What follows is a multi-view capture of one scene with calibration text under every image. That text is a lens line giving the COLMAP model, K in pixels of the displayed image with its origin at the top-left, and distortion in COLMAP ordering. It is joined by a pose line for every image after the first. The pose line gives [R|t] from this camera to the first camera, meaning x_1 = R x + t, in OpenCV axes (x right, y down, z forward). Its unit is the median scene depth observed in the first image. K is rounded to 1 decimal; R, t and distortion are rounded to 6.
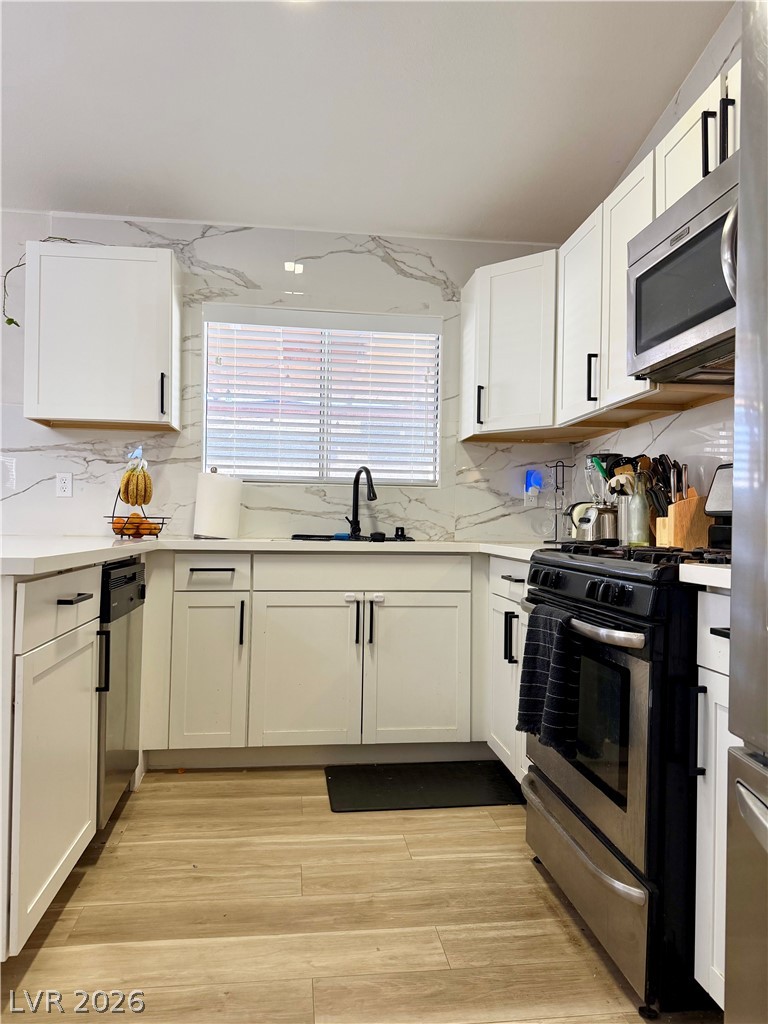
lens RADIAL K [[710.9, 0, 385.5], [0, 710.9, 523.2], [0, 0, 1]] dist [0.083219, -0.097626]
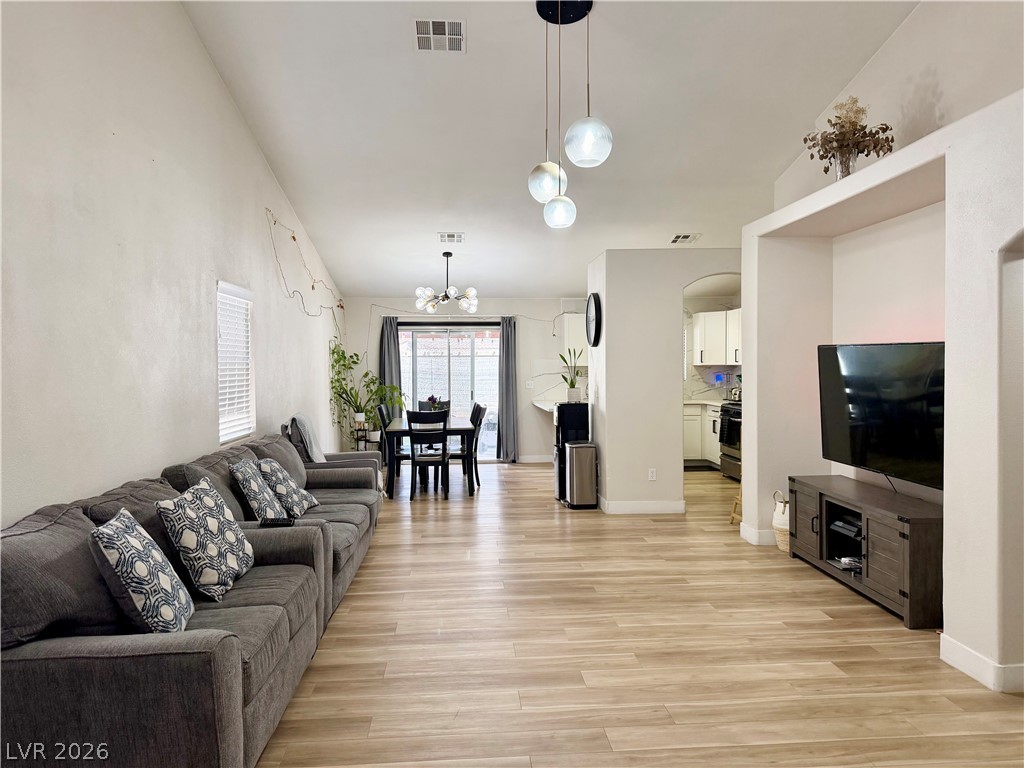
lens RADIAL K [[710.9, 0, 546.7], [0, 710.9, 383.6], [0, 0, 1]] dist [0.083219, -0.097626]
pose [[0.999677, -0.021885, -0.012913, -0.563814], [0.022154, 0.999533, 0.021028, -0.141456], [0.012446, -0.021308, 0.999695, -2.362741]]
